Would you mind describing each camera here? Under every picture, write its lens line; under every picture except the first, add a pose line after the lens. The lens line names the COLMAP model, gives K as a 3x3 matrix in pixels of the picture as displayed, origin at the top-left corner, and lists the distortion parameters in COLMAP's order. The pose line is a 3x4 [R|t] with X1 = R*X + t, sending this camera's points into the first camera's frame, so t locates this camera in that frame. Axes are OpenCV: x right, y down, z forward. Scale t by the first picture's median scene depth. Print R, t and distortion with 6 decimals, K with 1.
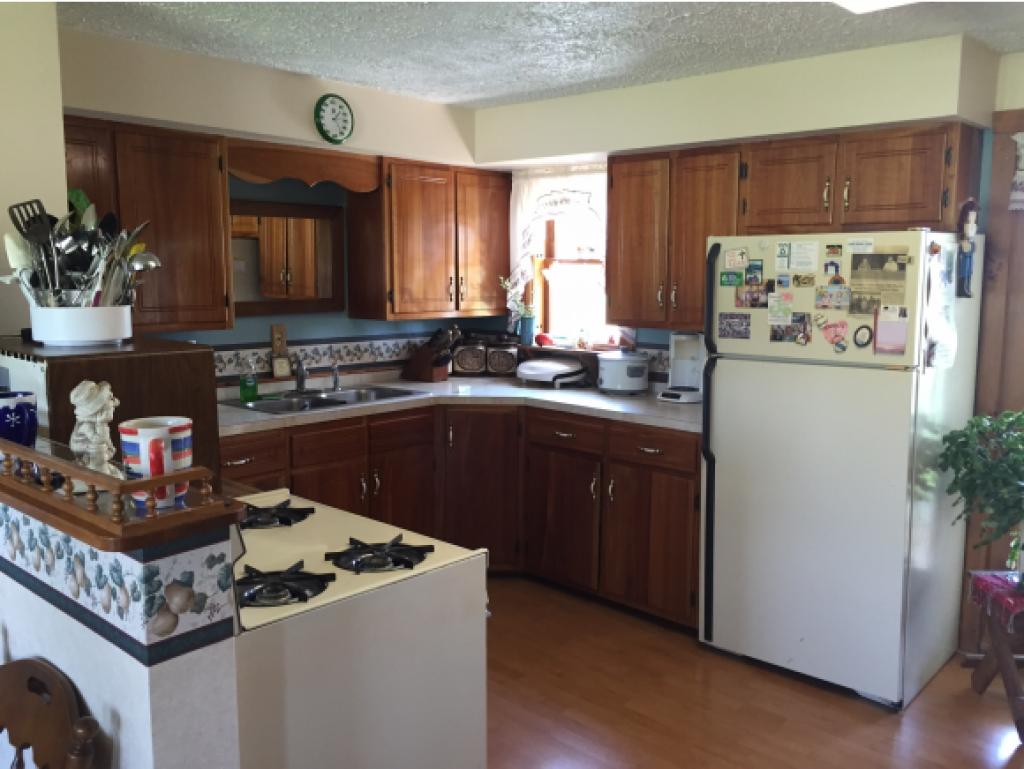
lens RADIAL K [[873.6, 0, 512.0], [0, 873.6, 384.5], [0, 0, 1]] dist [0.011660, 0.003778]
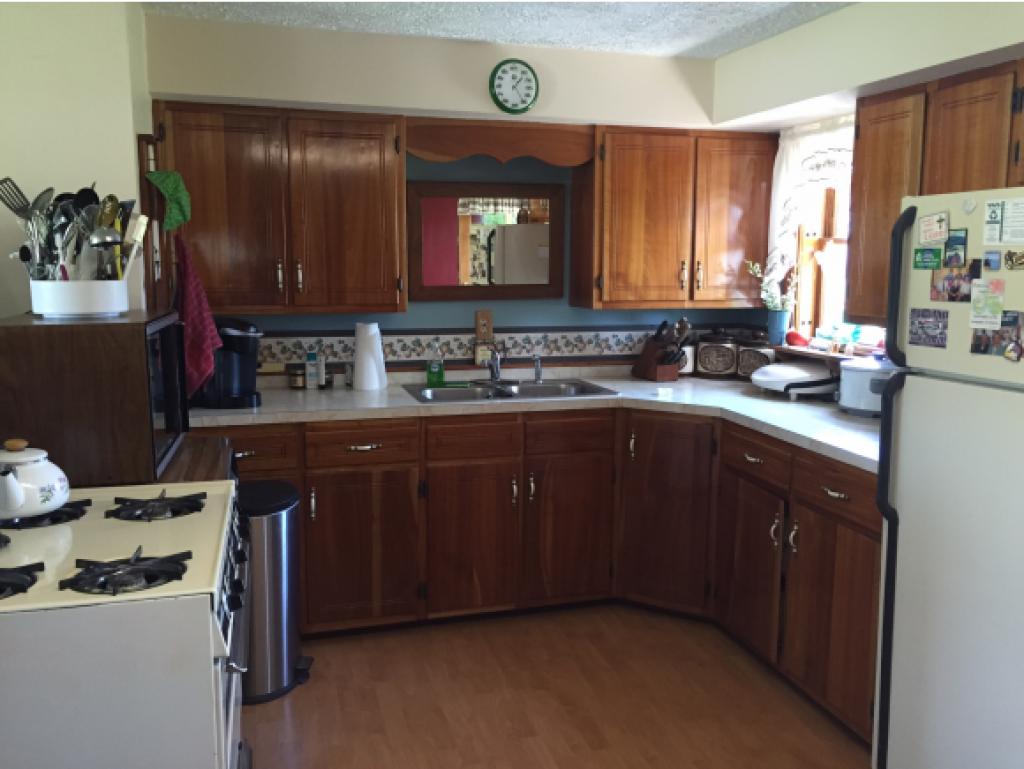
lens RADIAL K [[869.6, 0, 512.0], [0, 869.6, 384.5], [0, 0, 1]] dist [0.054060, -0.099961]
pose [[0.850193, 0.072481, -0.521458, 0.276824], [-0.067453, 0.997311, 0.028646, -0.017419], [0.522132, 0.010819, 0.852796, 0.209362]]
